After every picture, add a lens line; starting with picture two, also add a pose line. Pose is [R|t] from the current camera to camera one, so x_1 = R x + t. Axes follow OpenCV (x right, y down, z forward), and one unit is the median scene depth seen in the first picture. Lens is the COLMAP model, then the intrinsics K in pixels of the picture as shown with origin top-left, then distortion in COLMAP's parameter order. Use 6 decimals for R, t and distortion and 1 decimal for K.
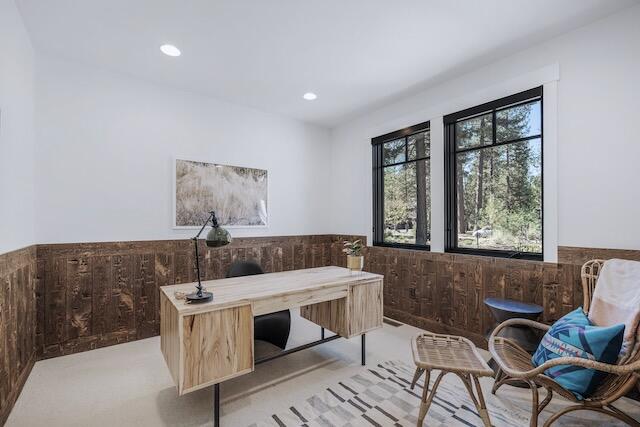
lens RADIAL K [[283.9, 0, 321.3], [0, 283.9, 222.6], [0, 0, 1]] dist [-0.004384, -0.000592]
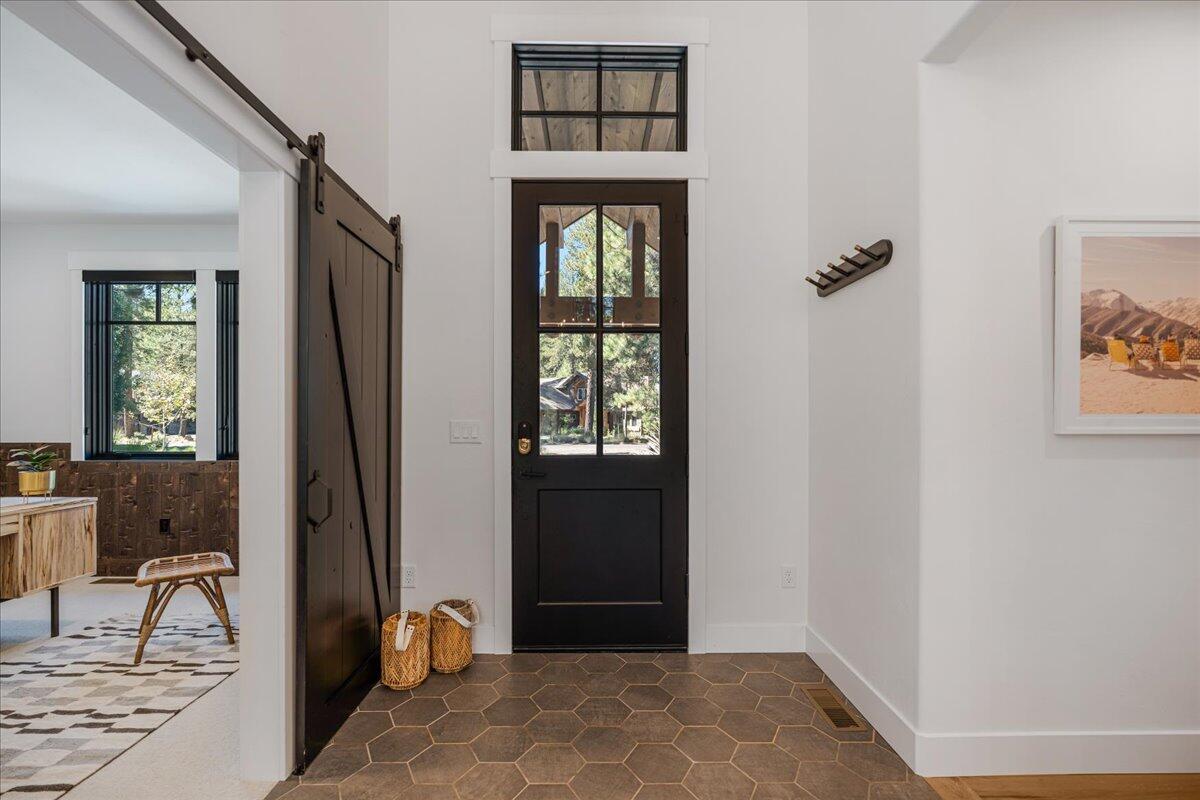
lens RADIAL K [[532.4, 0, 602.4], [0, 532.4, 417.1], [0, 0, 1]] dist [-0.004384, -0.000592]
pose [[0.604331, 0.002696, 0.796729, -0.057400], [-0.000264, 0.999995, -0.003184, -0.000430], [-0.796733, 0.001714, 0.604328, -0.695243]]
